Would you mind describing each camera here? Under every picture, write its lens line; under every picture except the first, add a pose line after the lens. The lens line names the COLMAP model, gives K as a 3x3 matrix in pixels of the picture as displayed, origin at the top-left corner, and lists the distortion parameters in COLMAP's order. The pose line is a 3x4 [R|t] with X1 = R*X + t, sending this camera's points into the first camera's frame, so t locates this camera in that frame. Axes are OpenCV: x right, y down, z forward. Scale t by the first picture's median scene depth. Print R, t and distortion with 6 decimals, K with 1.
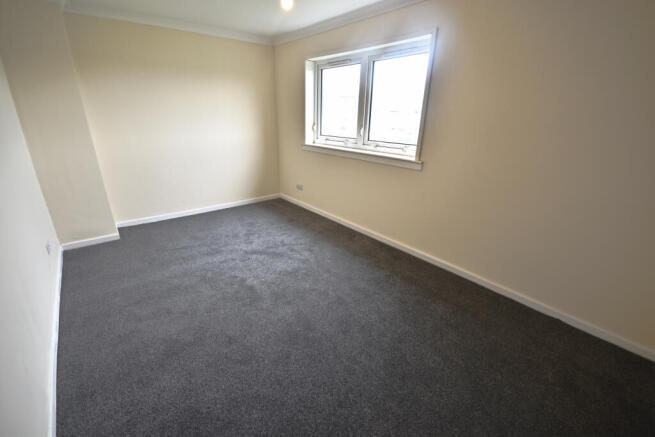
lens RADIAL K [[288.3, 0, 327.5], [0, 288.3, 218.5], [0, 0, 1]] dist [0.018474, -0.016027]
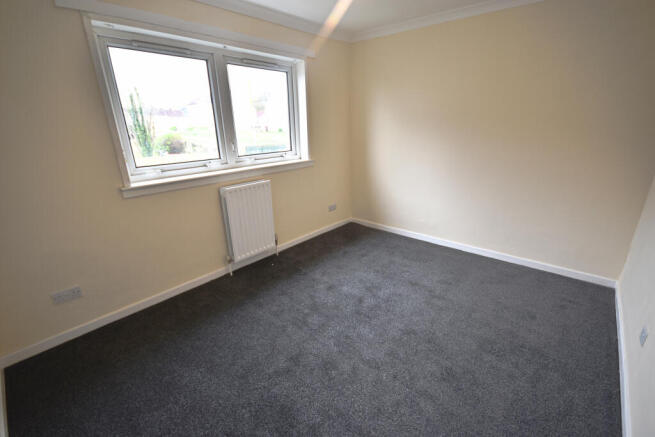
lens RADIAL K [[288.3, 0, 327.5], [0, 288.3, 218.5], [0, 0, 1]] dist [0.018474, -0.016027]
pose [[-0.138225, -0.329279, 0.934061, -0.826830], [0.367048, 0.858924, 0.357108, -0.355743], [-0.919875, 0.392206, 0.002137, 0.925654]]
